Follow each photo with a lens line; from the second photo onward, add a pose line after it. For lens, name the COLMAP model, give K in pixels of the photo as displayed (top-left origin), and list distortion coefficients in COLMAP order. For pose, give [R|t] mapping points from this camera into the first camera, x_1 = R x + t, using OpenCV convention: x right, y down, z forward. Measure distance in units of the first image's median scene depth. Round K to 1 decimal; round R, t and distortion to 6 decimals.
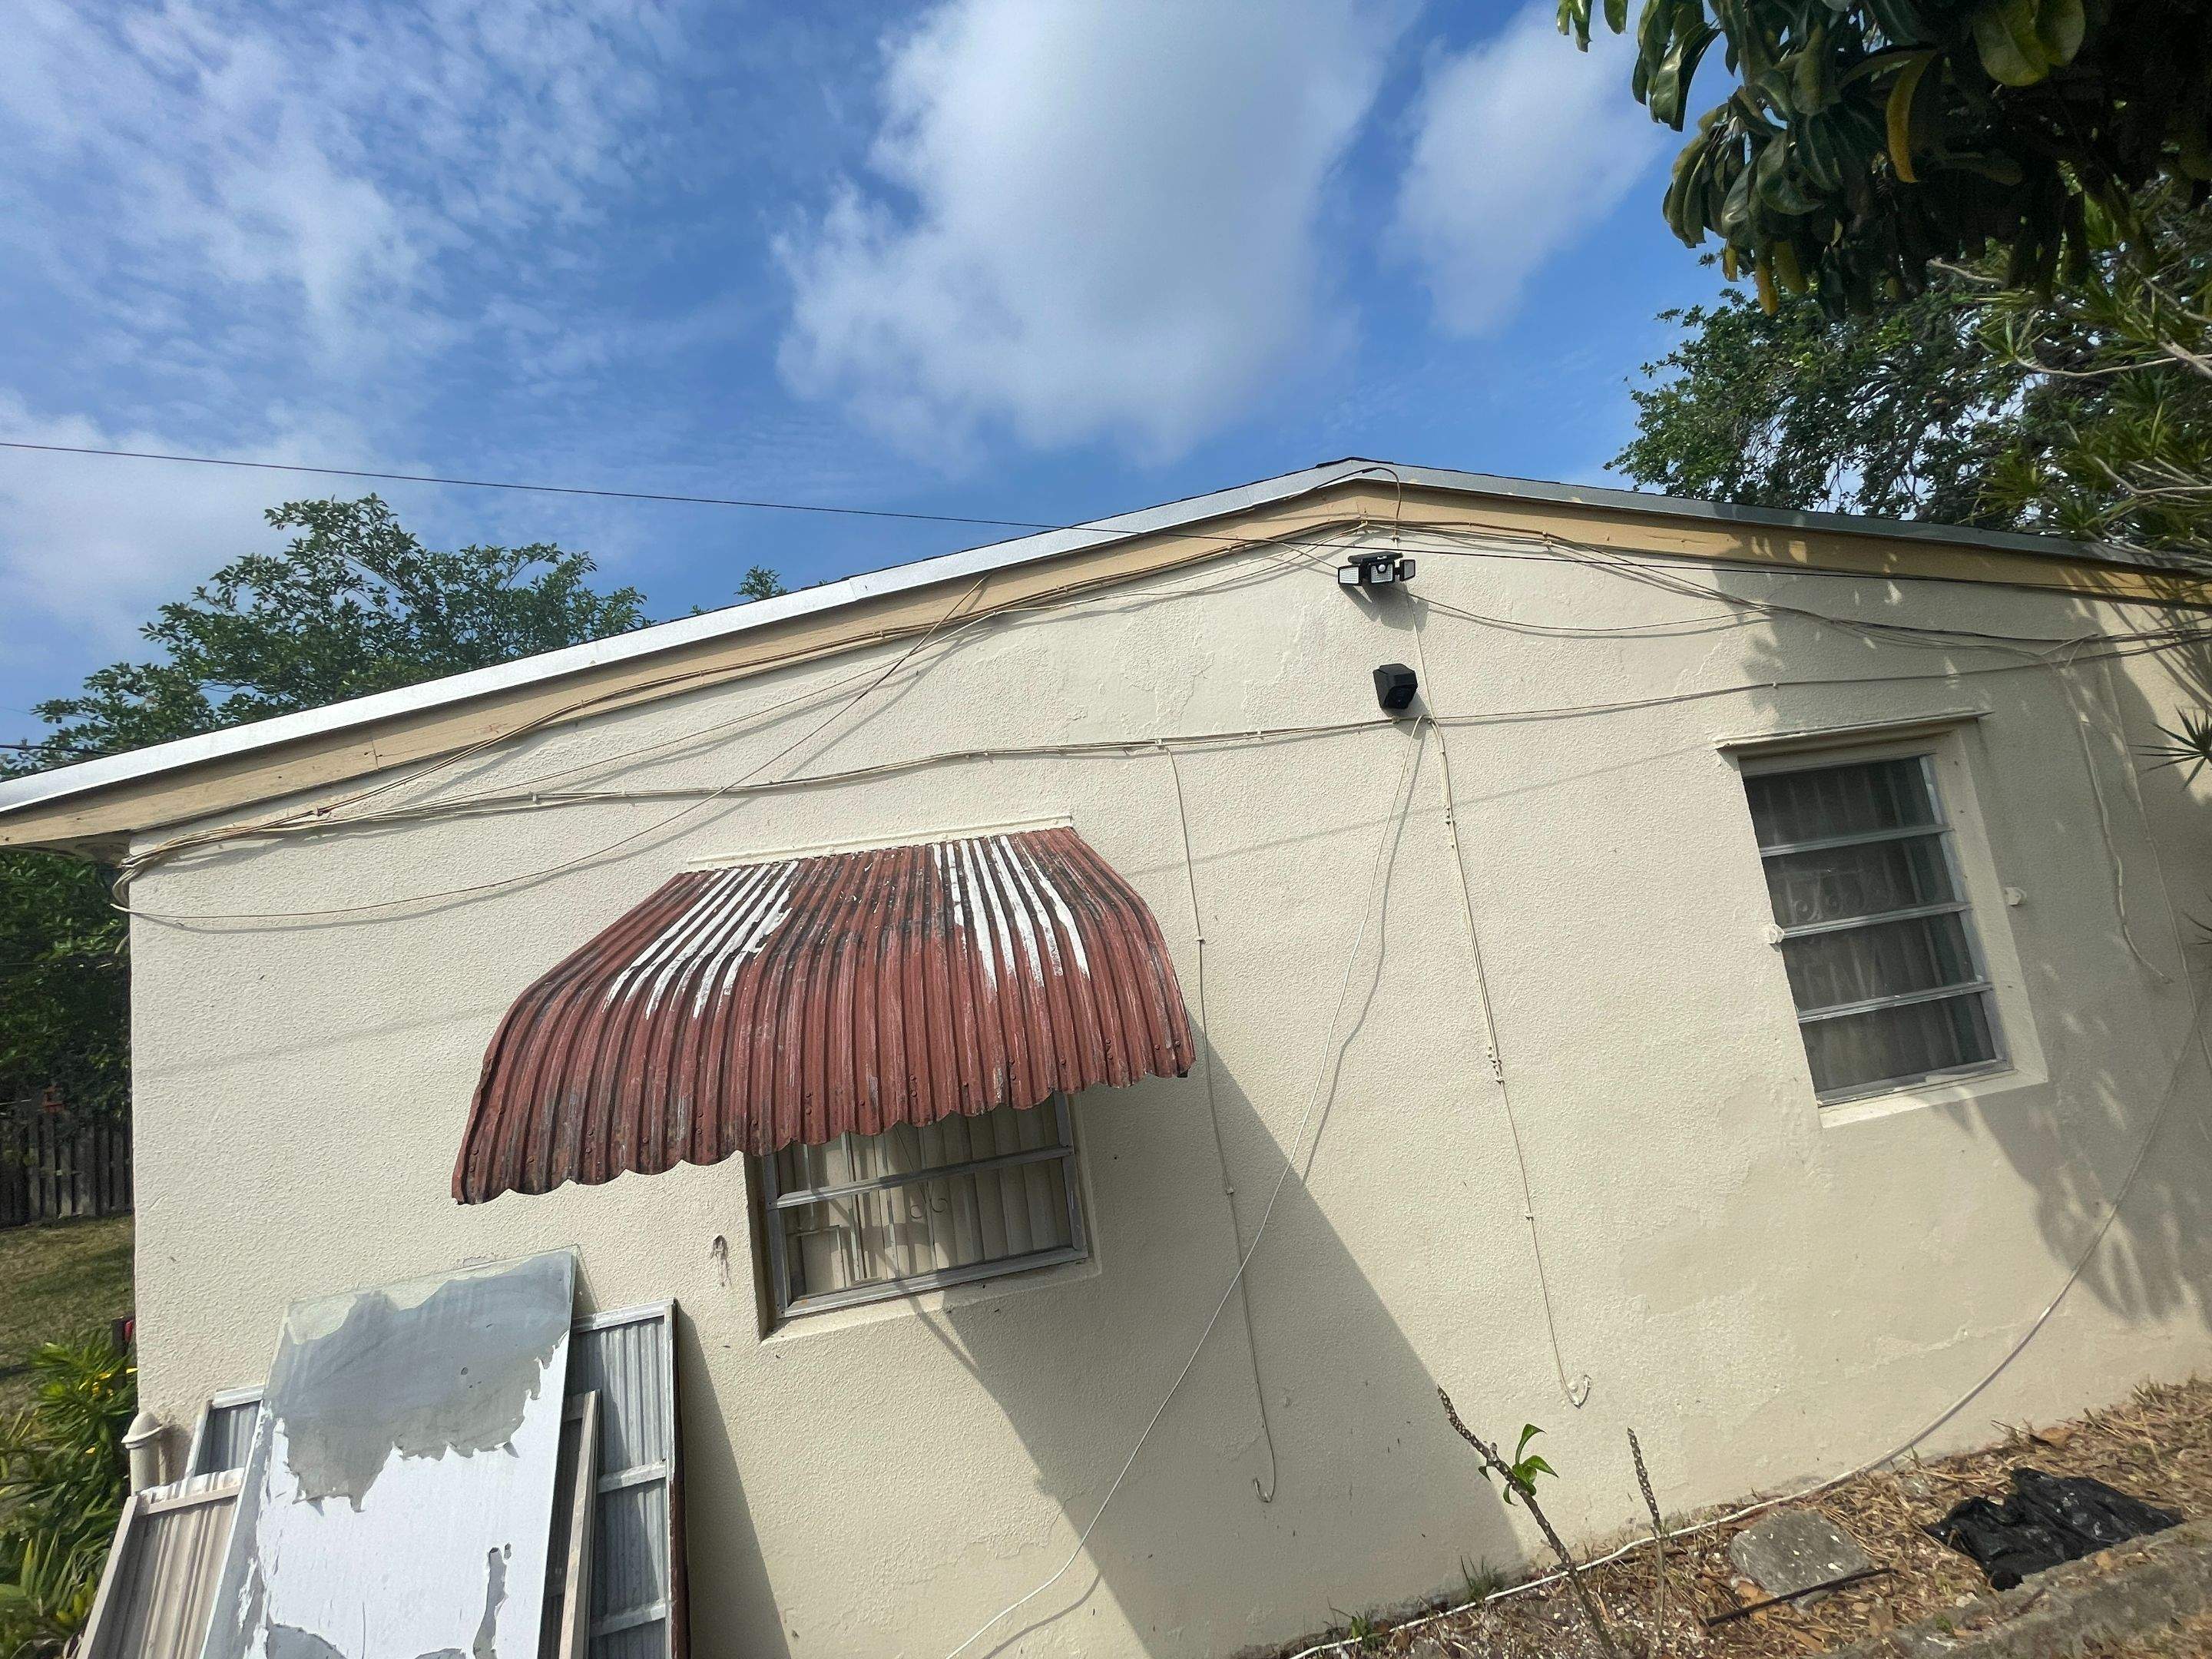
lens RADIAL K [[889.6, 0, 1106.9], [0, 889.6, 829.9], [0, 0, 1]] dist [-0.001025, 0.000565]
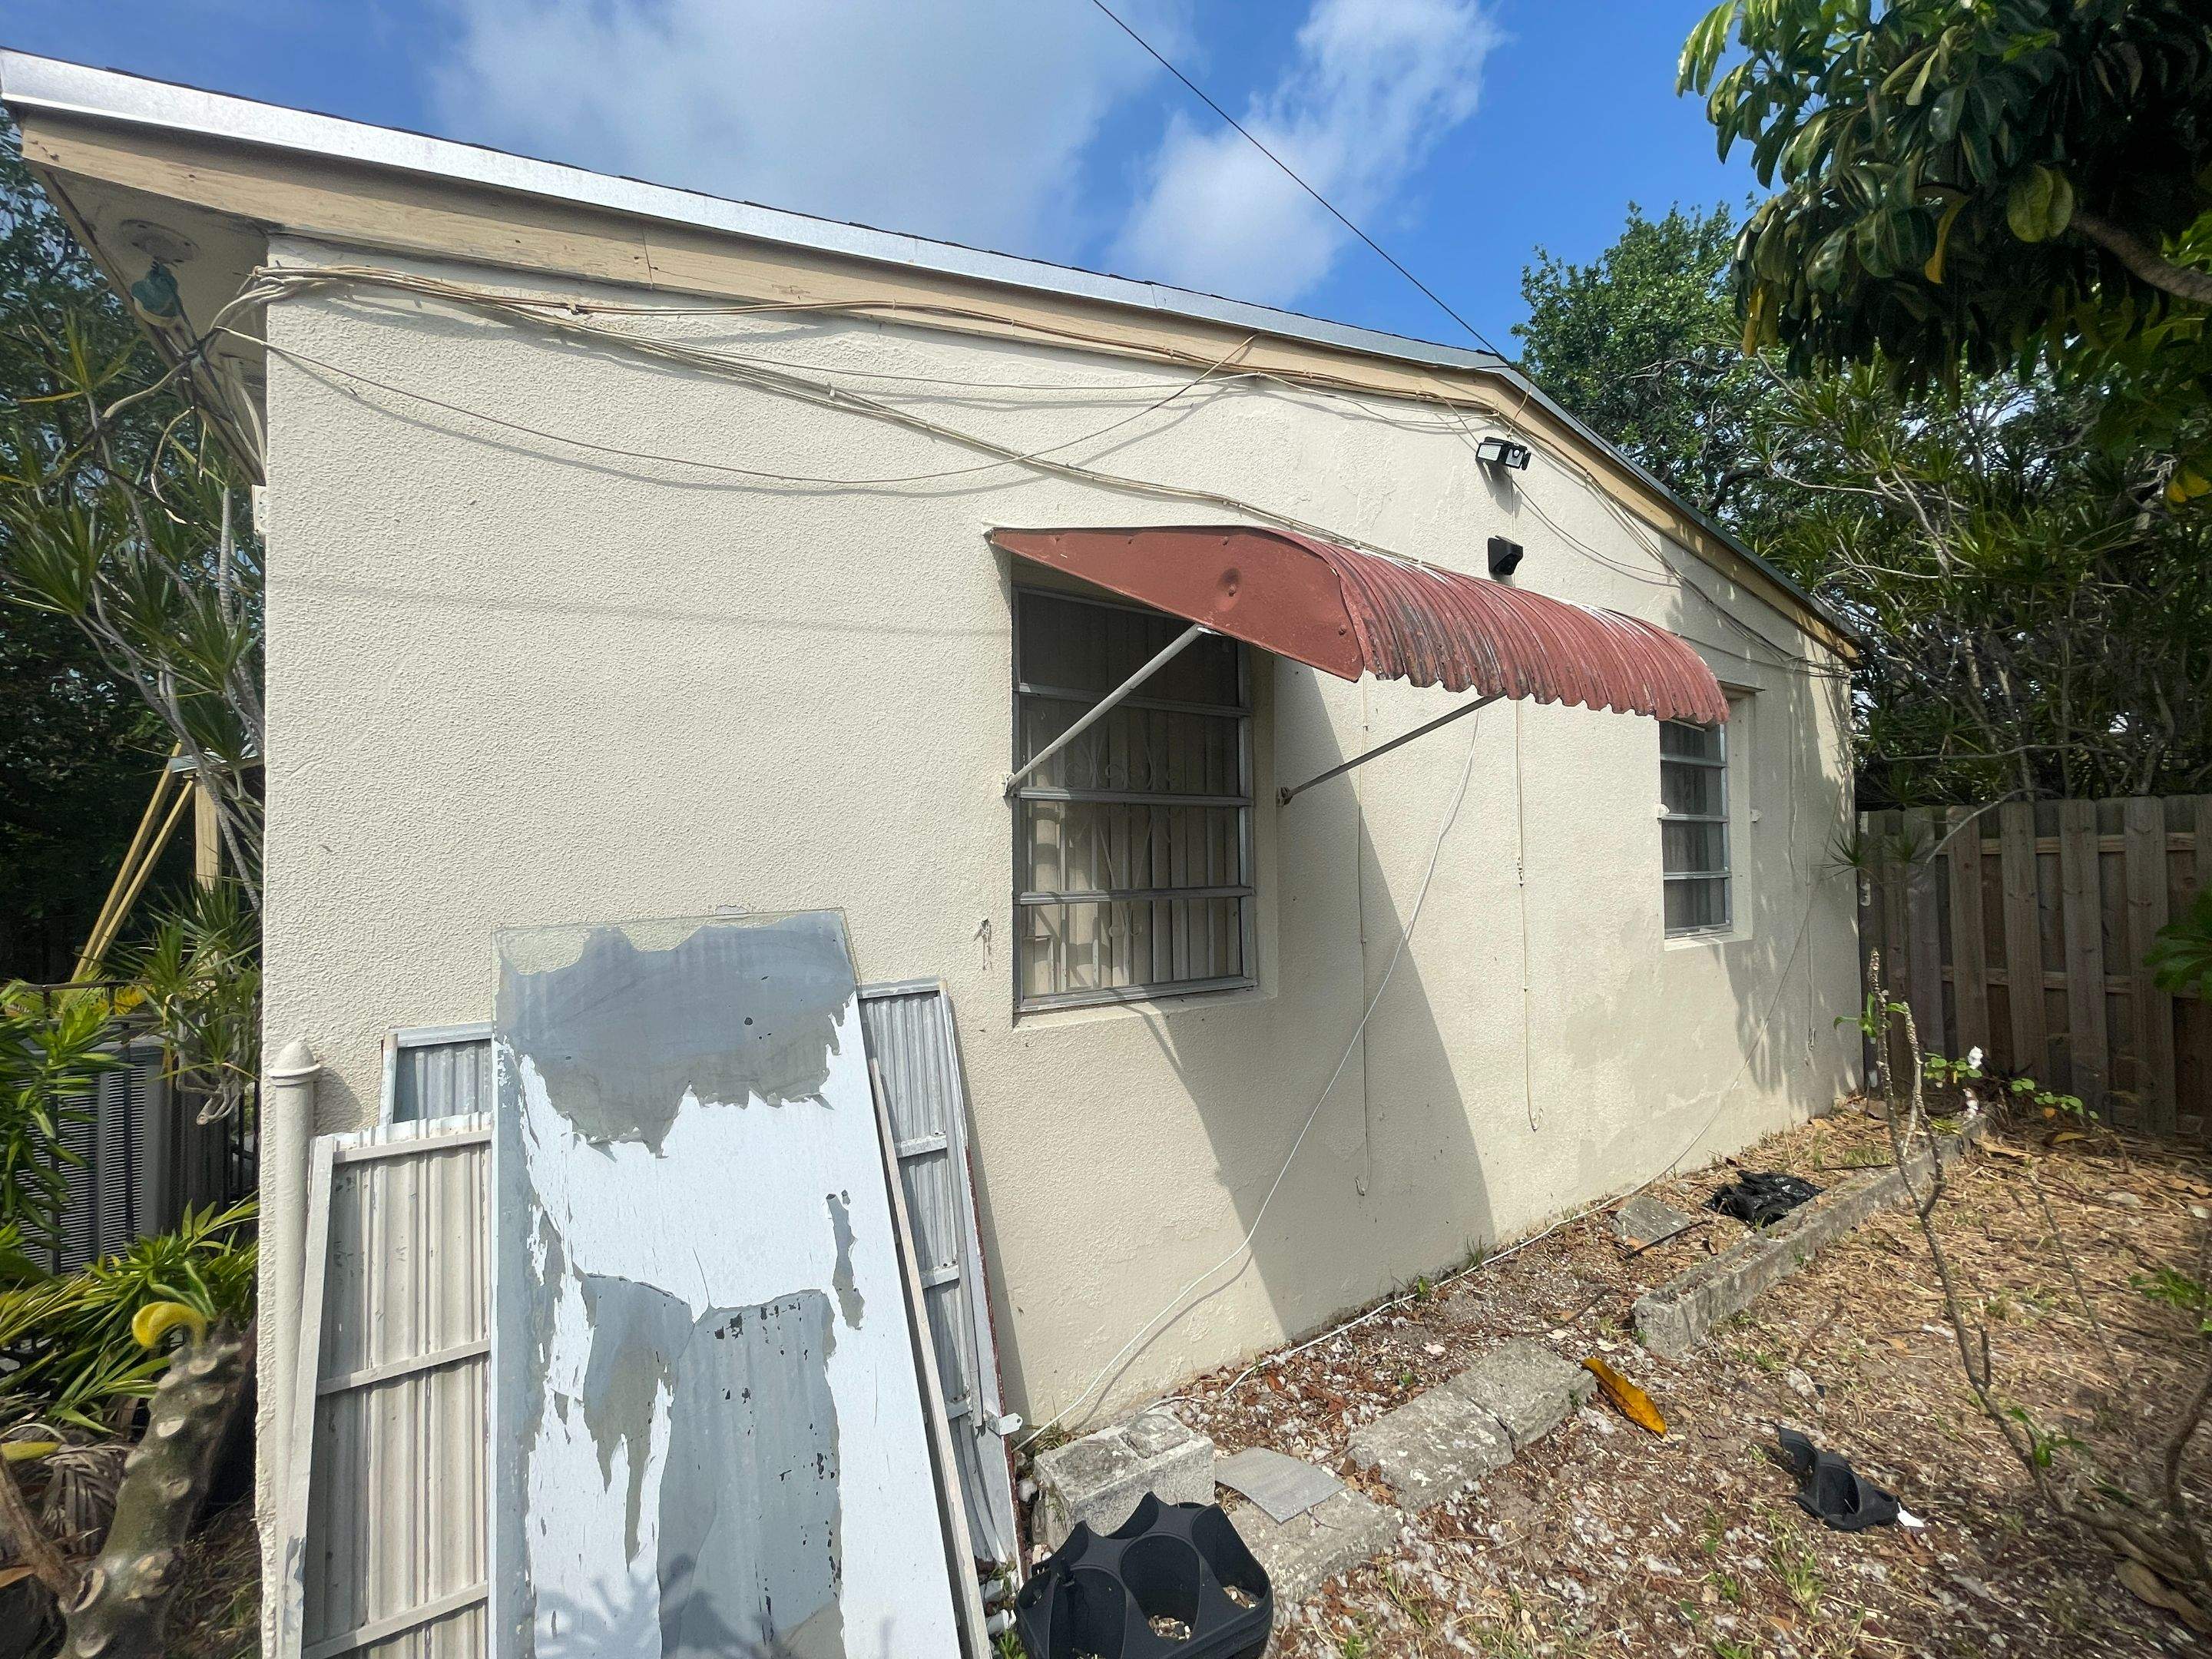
lens RADIAL K [[882.5, 0, 1099.9], [0, 882.5, 836.9], [0, 0, 1]] dist [-0.001081, -0.000125]
pose [[0.907142, 0.139871, 0.396899, -0.666490], [-0.164123, 0.986053, 0.027620, 0.305150], [-0.387500, -0.090196, 0.917447, 0.093865]]
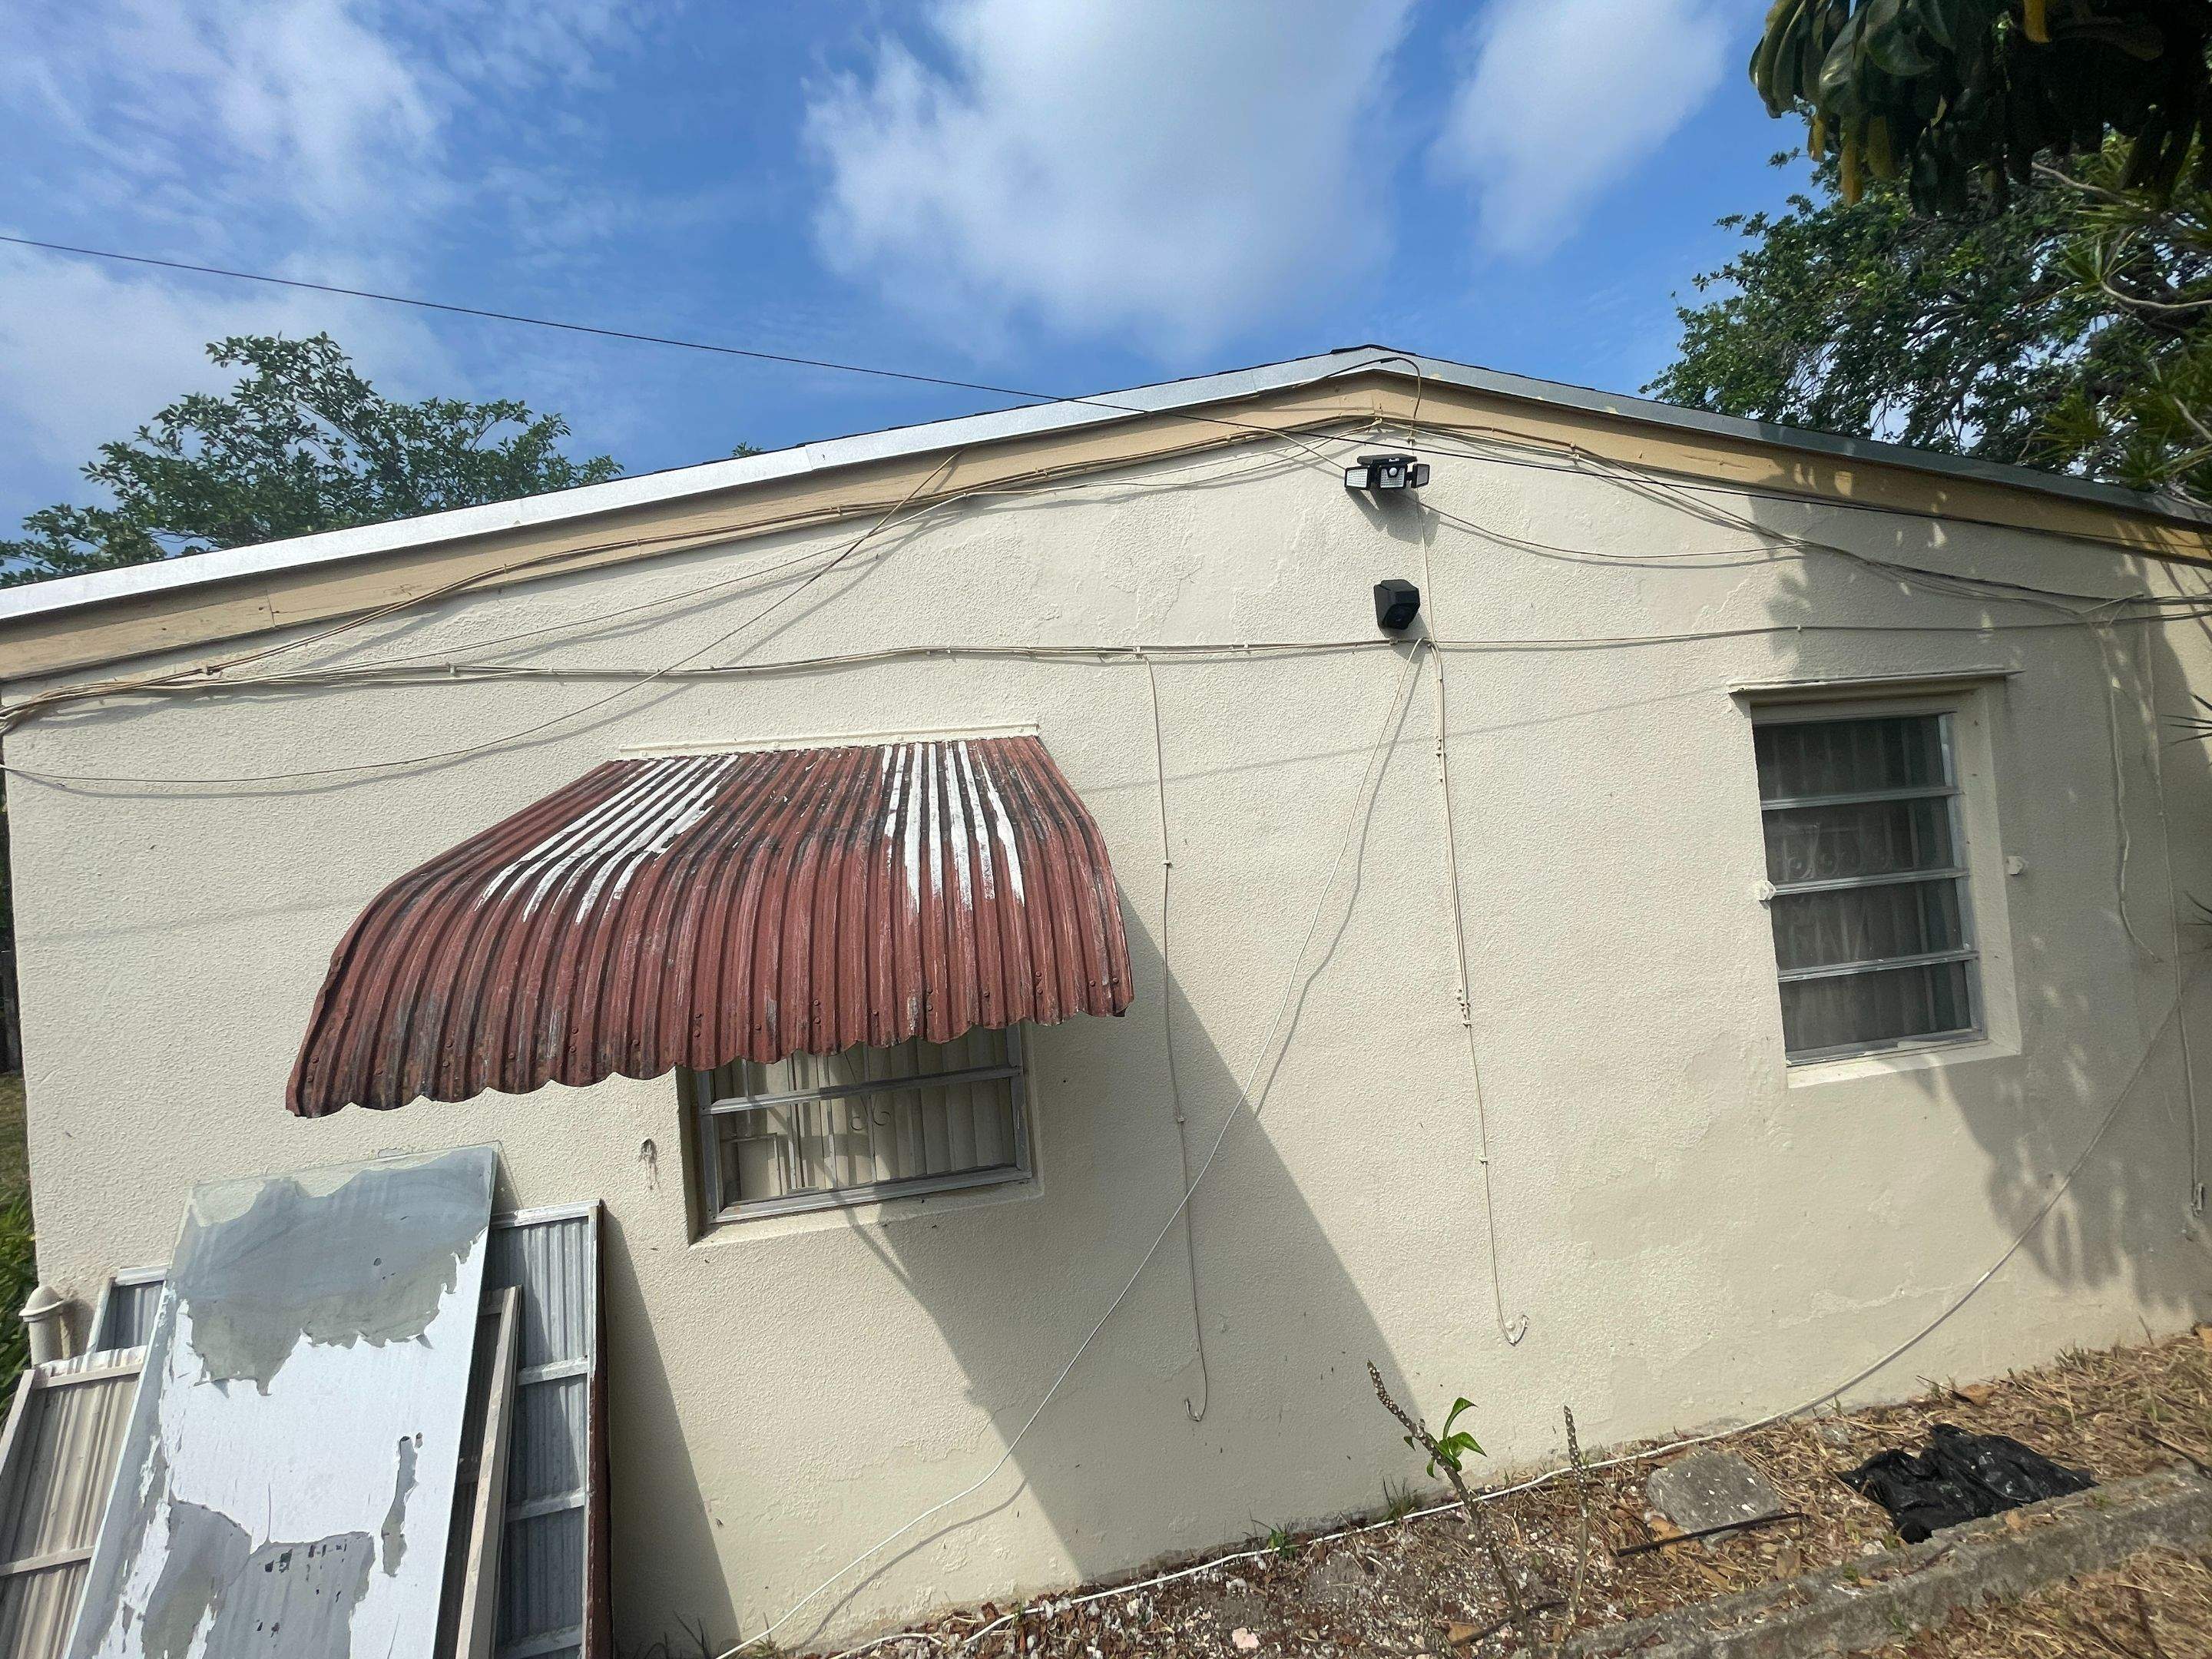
lens RADIAL K [[889.8, 0, 1107.2], [0, 889.8, 830.9], [0, 0, 1]] dist [0.001758, -0.000236]
pose [[0.998294, 0.056890, 0.013133, 0.027692], [-0.057901, 0.993568, 0.097315, 0.000701], [-0.007512, -0.097910, 0.995167, 0.062041]]
